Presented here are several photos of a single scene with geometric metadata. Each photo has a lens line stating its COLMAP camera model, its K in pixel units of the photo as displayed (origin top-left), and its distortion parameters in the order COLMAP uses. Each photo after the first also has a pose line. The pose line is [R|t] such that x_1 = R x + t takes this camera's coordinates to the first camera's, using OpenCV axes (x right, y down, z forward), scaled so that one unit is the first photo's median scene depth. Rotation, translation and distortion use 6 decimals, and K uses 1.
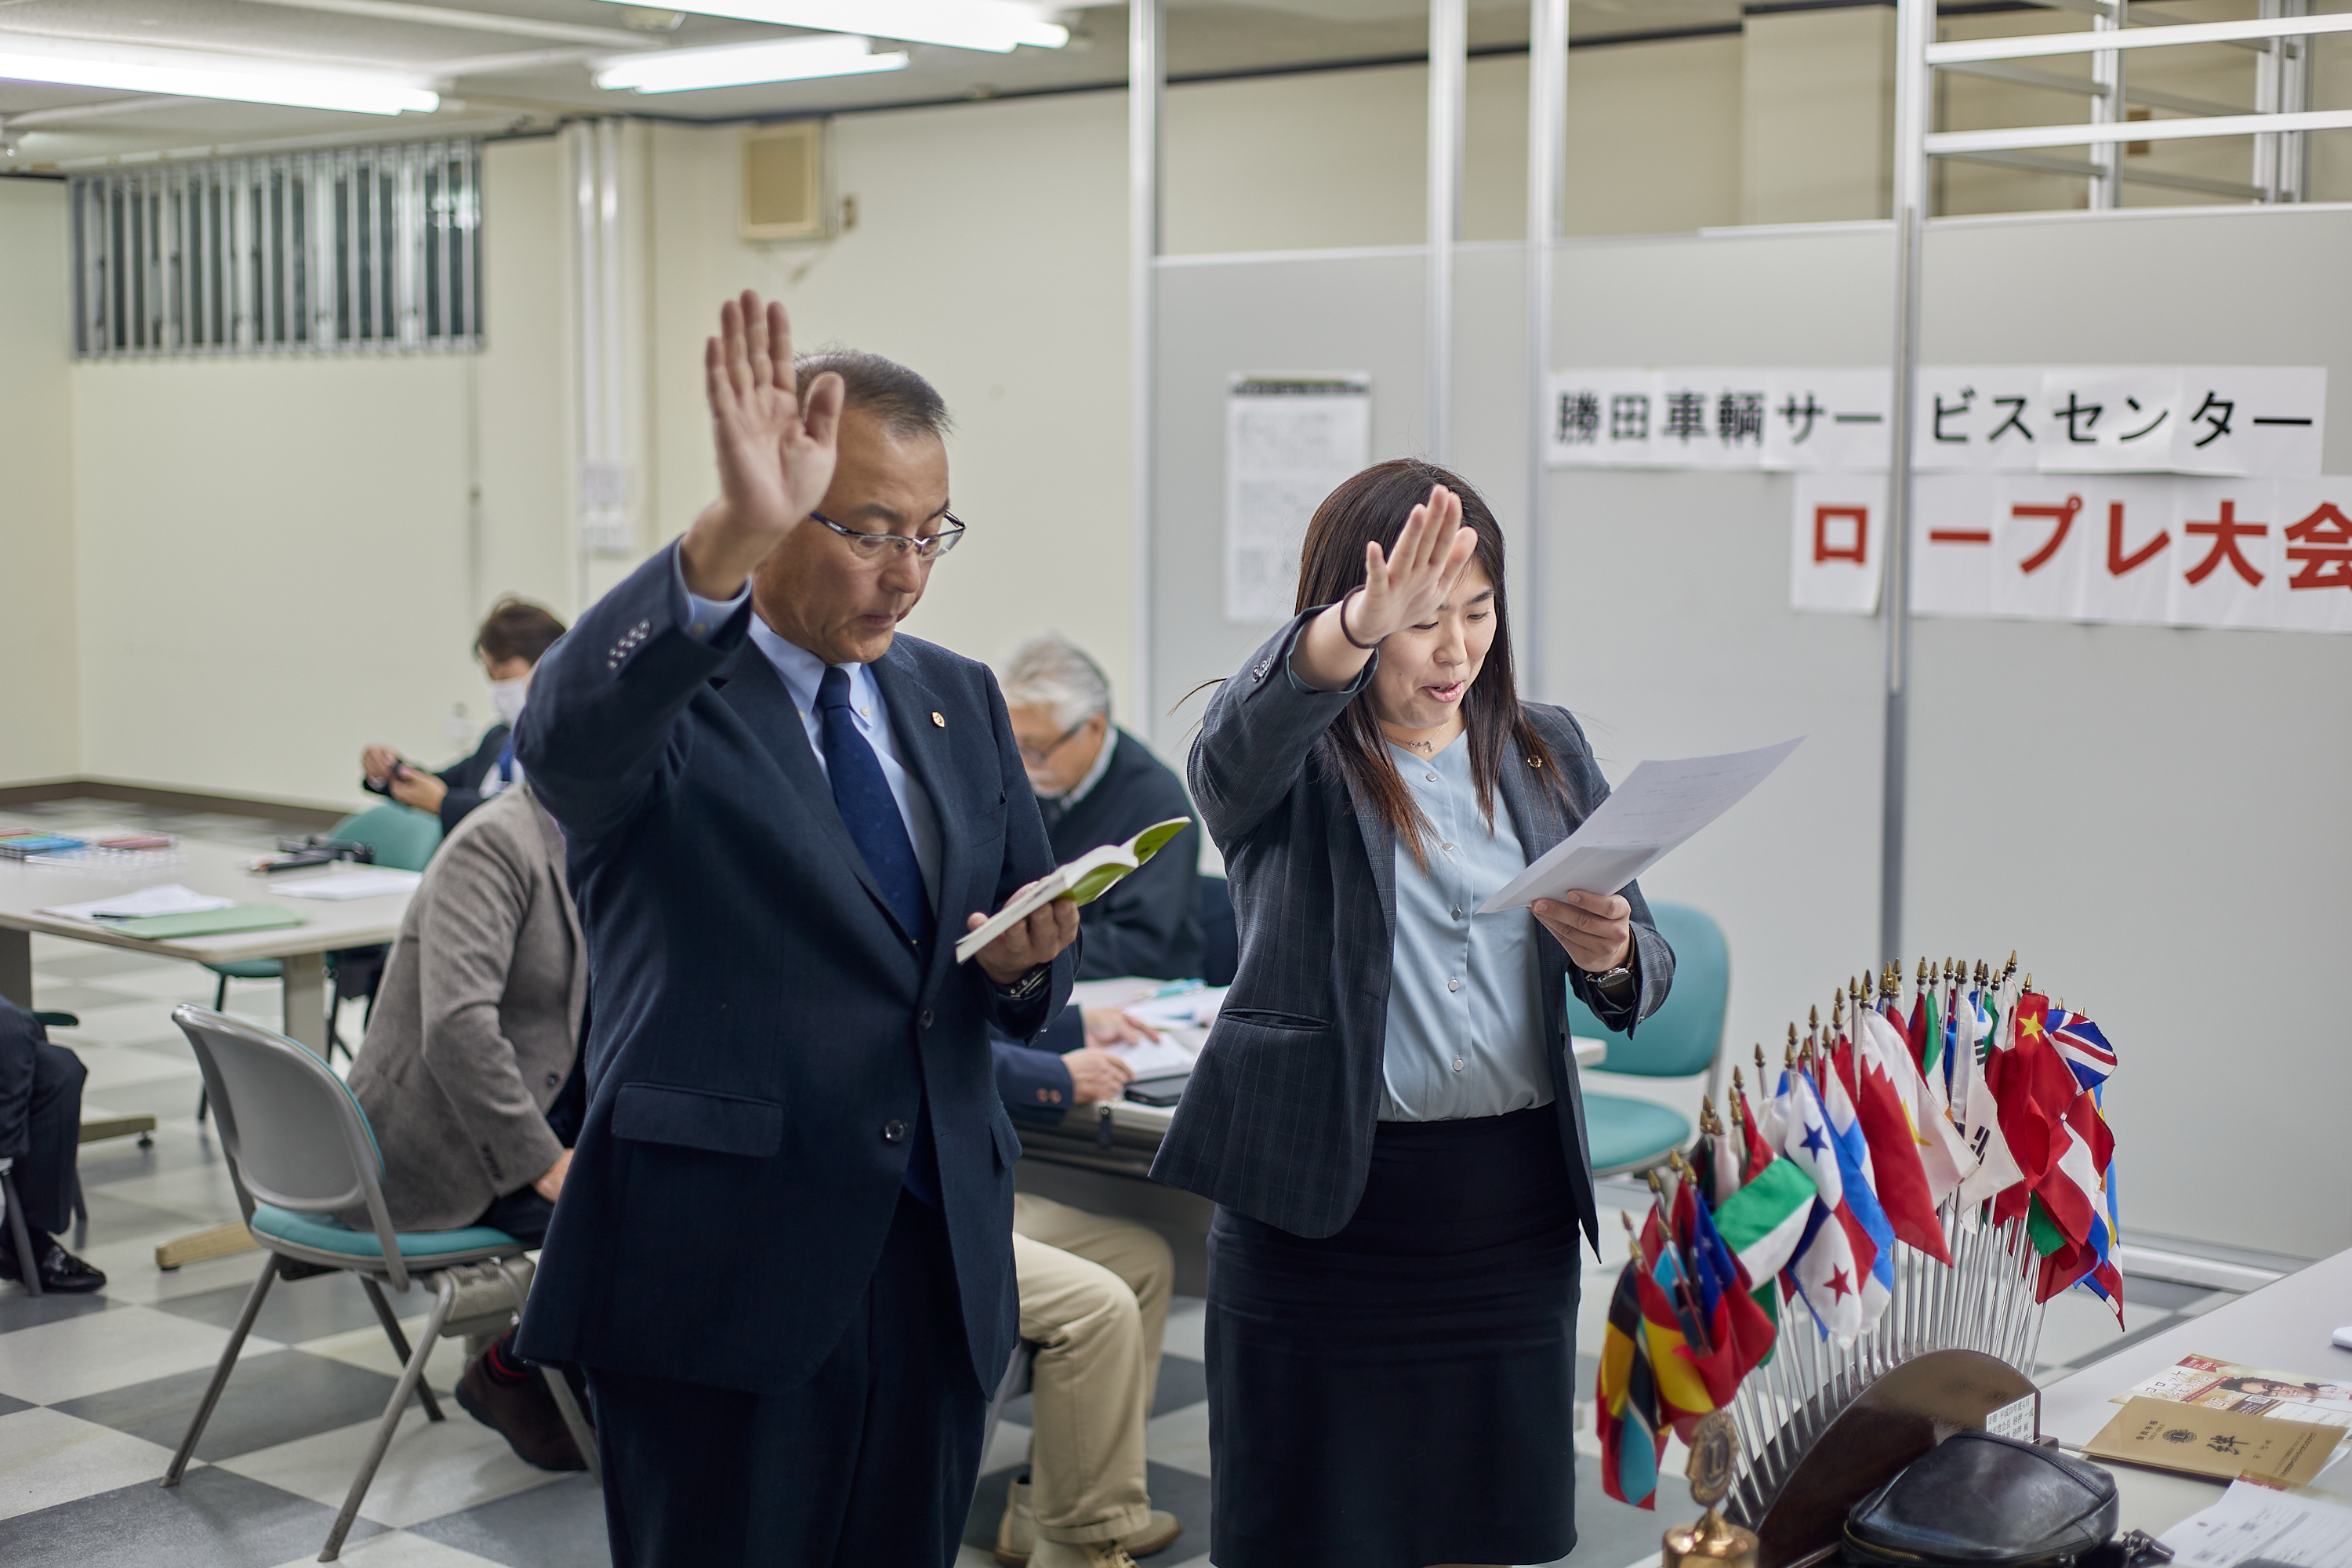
lens RADIAL K [[3347.3, 0, 1183.8], [0, 3347.3, 725.3], [0, 0, 1]] dist [0.037989, -0.132504]
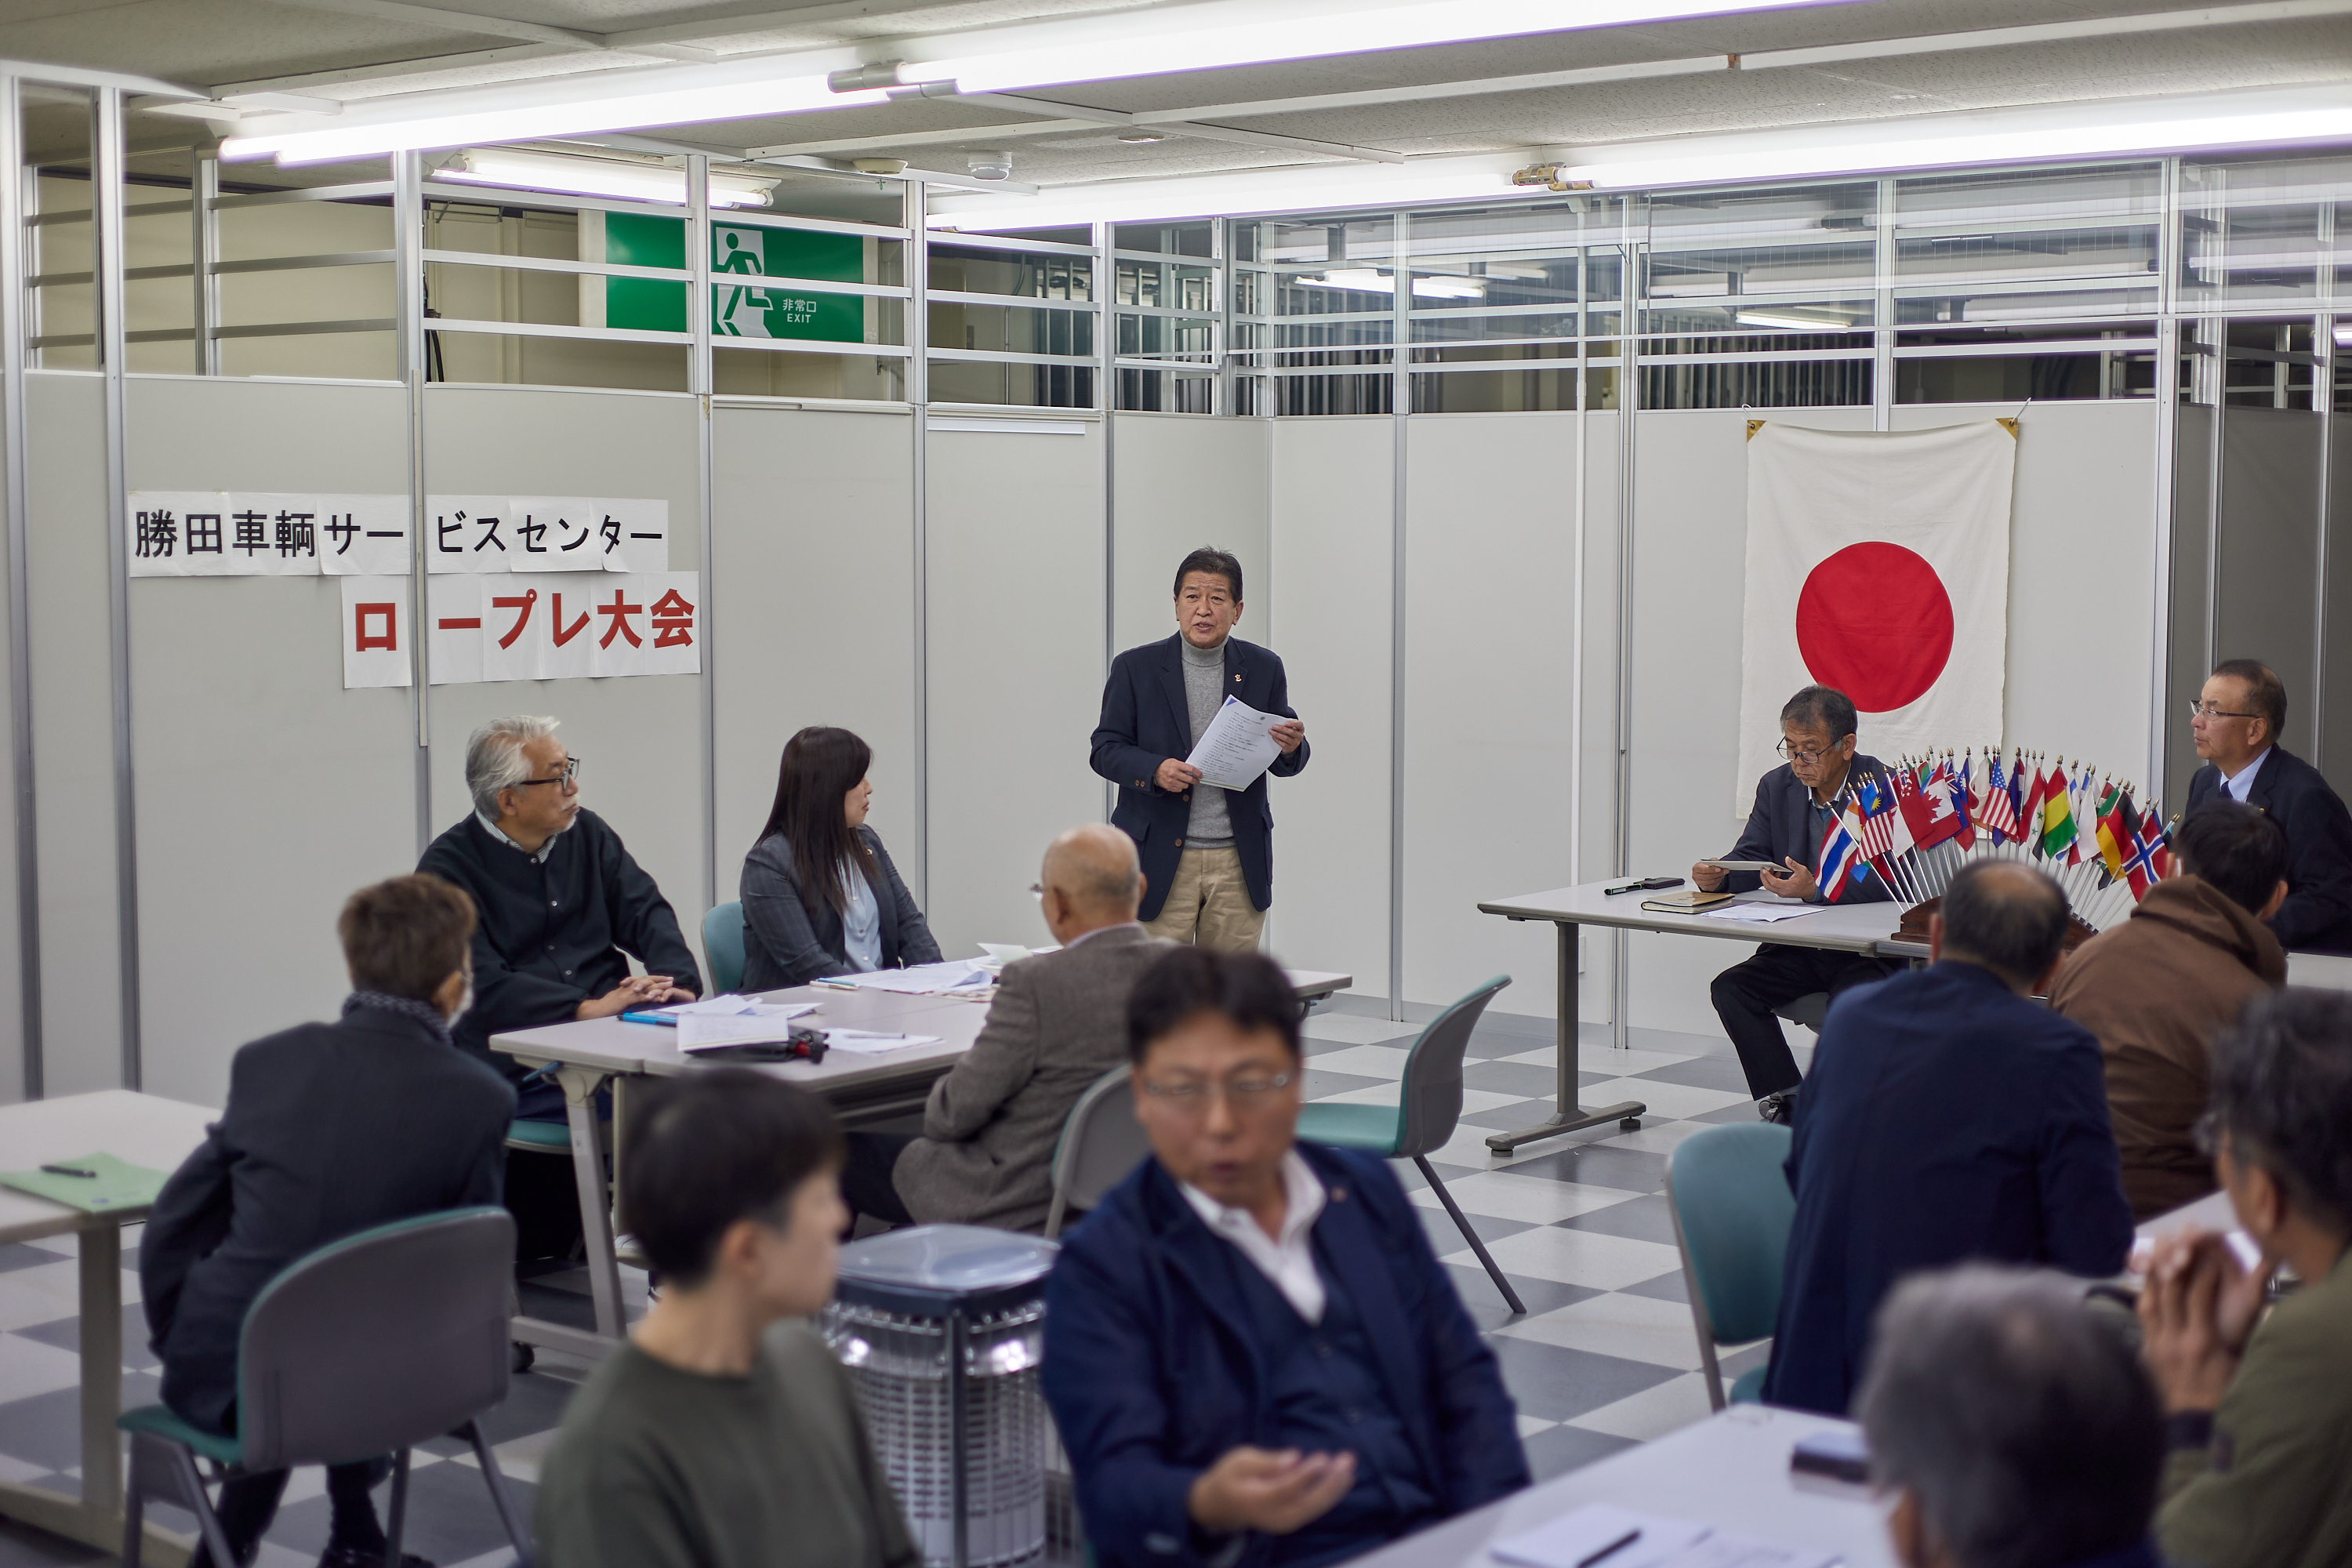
lens RADIAL K [[3330.6, 0, 1191.8], [0, 3330.6, 770.0], [0, 0, 1]] dist [0.069952, -0.295860]
pose [[-0.022165, -0.088128, 0.995863, -1.092983], [0.073966, 0.993233, 0.089542, -0.095829], [-0.997014, 0.075645, -0.015497, 0.741649]]
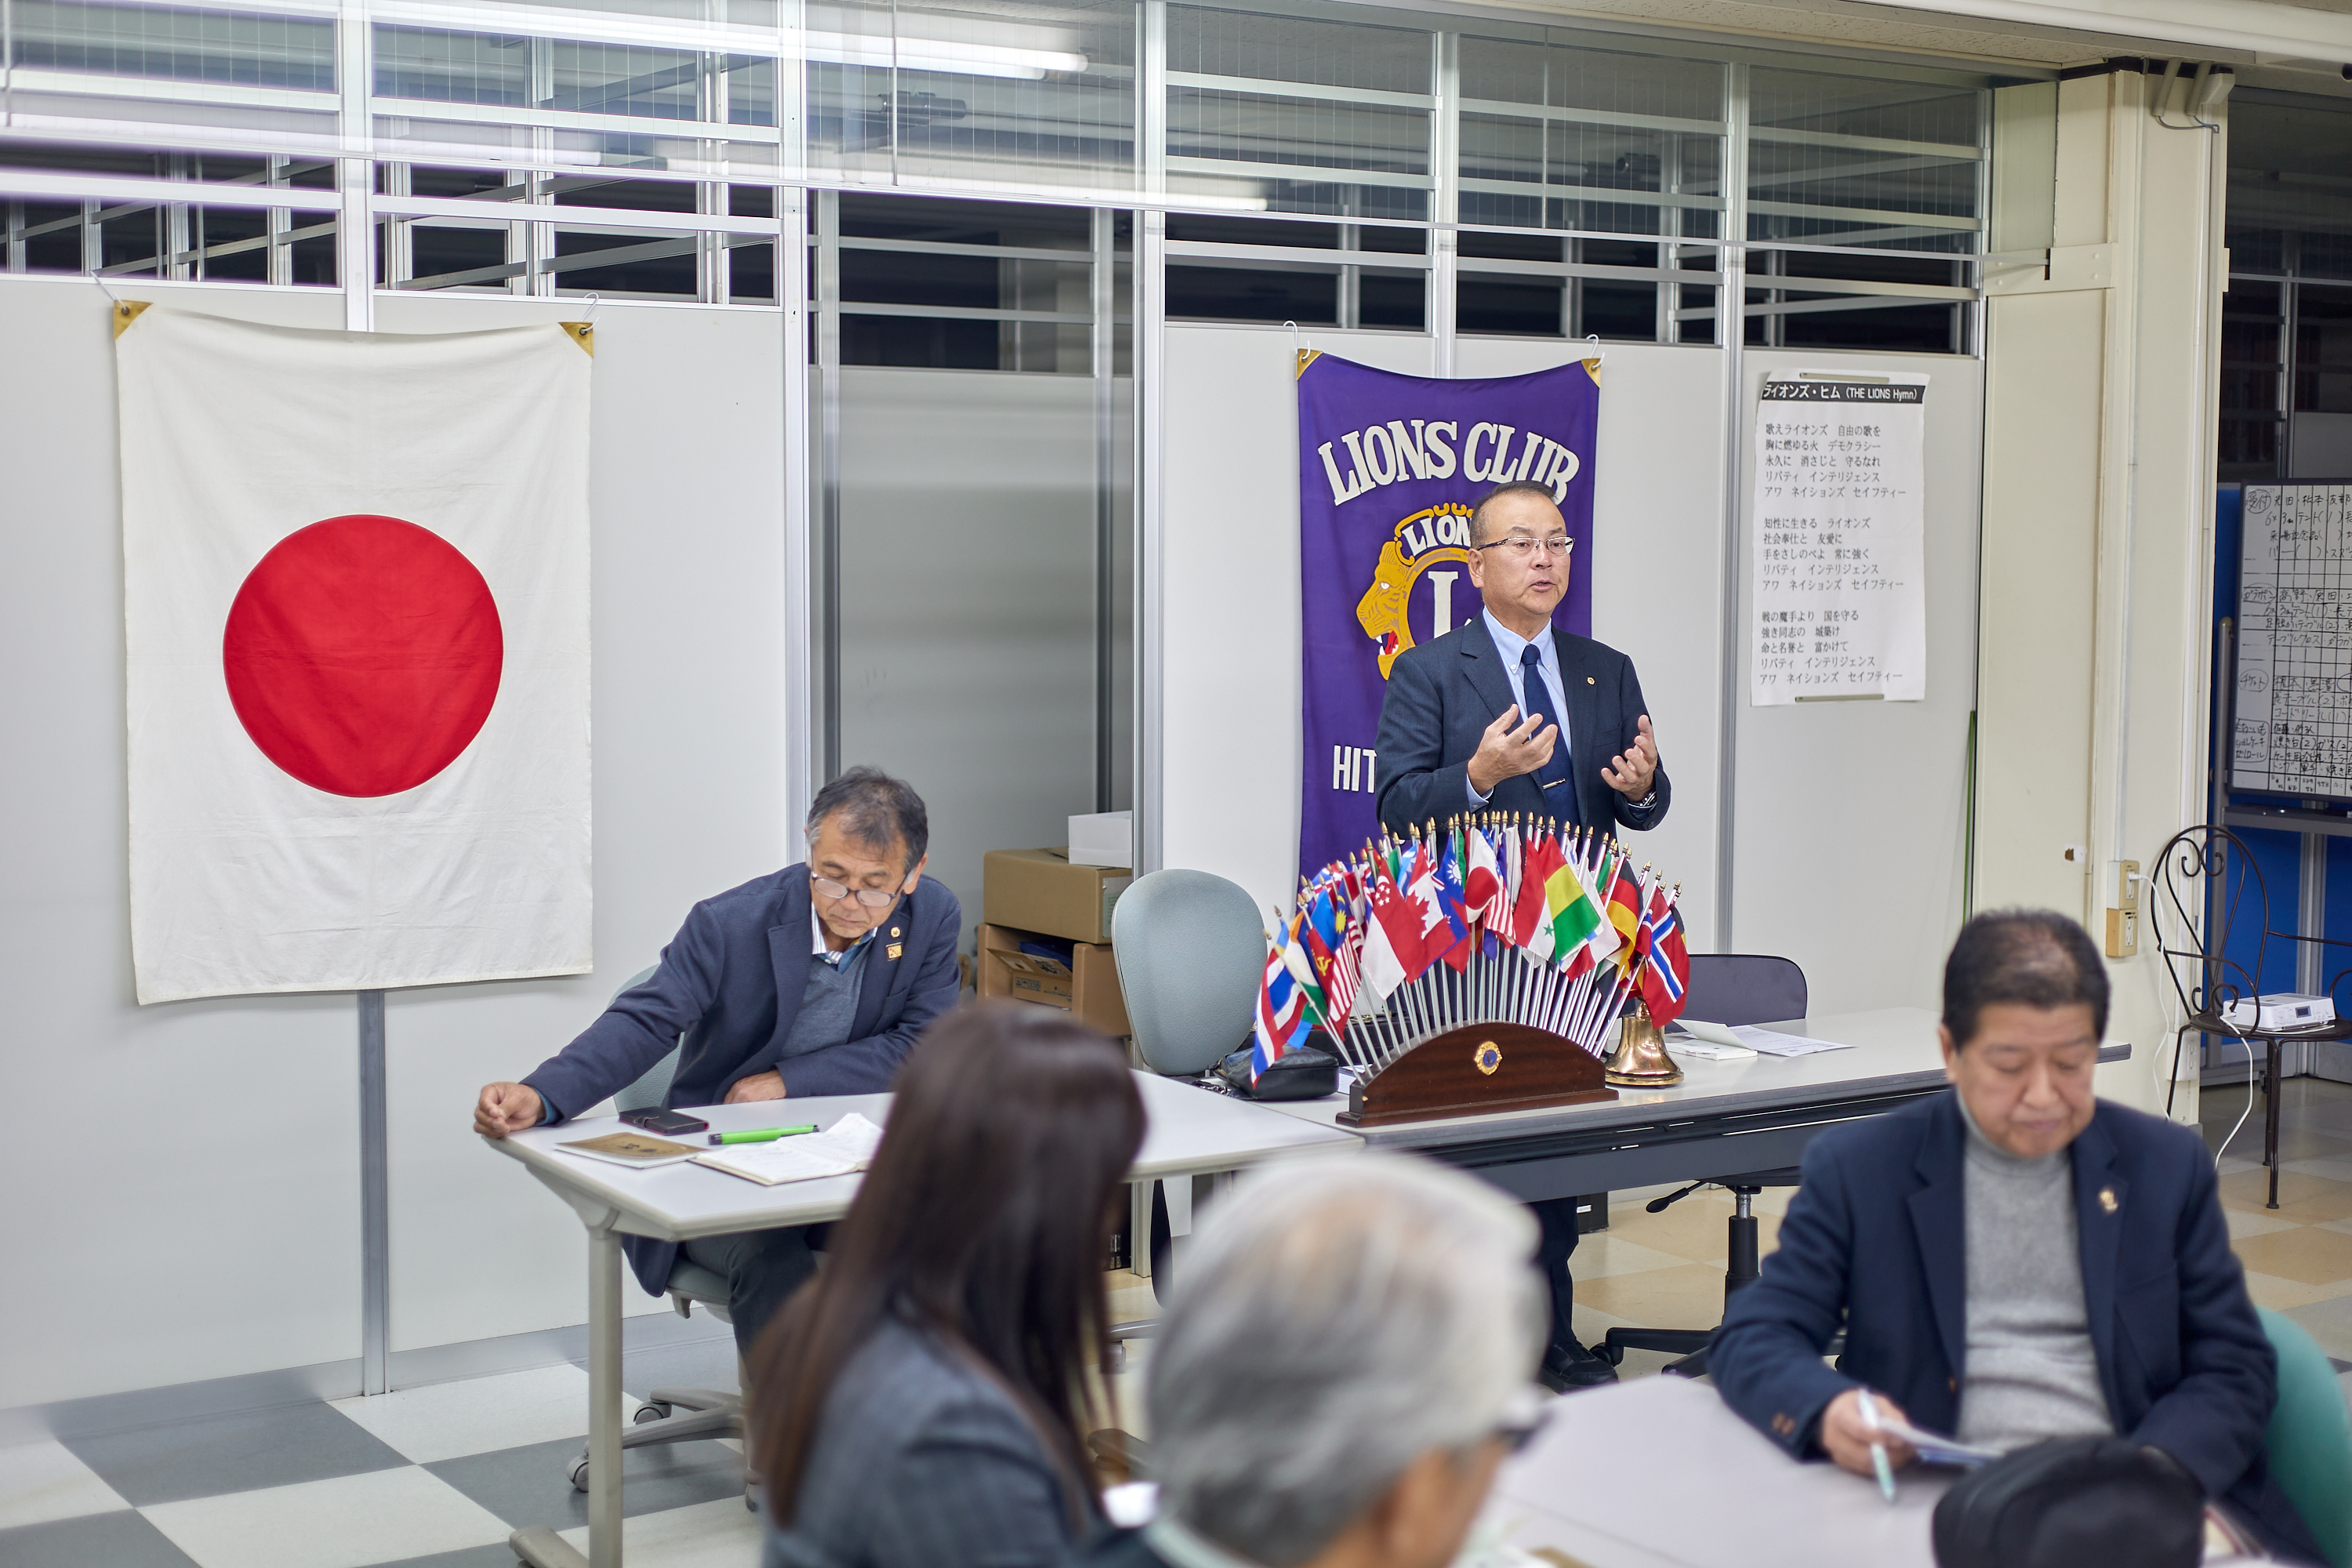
lens RADIAL K [[3273.1, 0, 1193.1], [0, 3273.1, 782.6], [0, 0, 1]] dist [0.072513, -0.349563]
pose [[-0.962470, -0.036573, 0.268913, -0.051107], [0.006862, 0.987282, 0.158833, -0.109062], [-0.271301, 0.154718, -0.949978, 1.203835]]
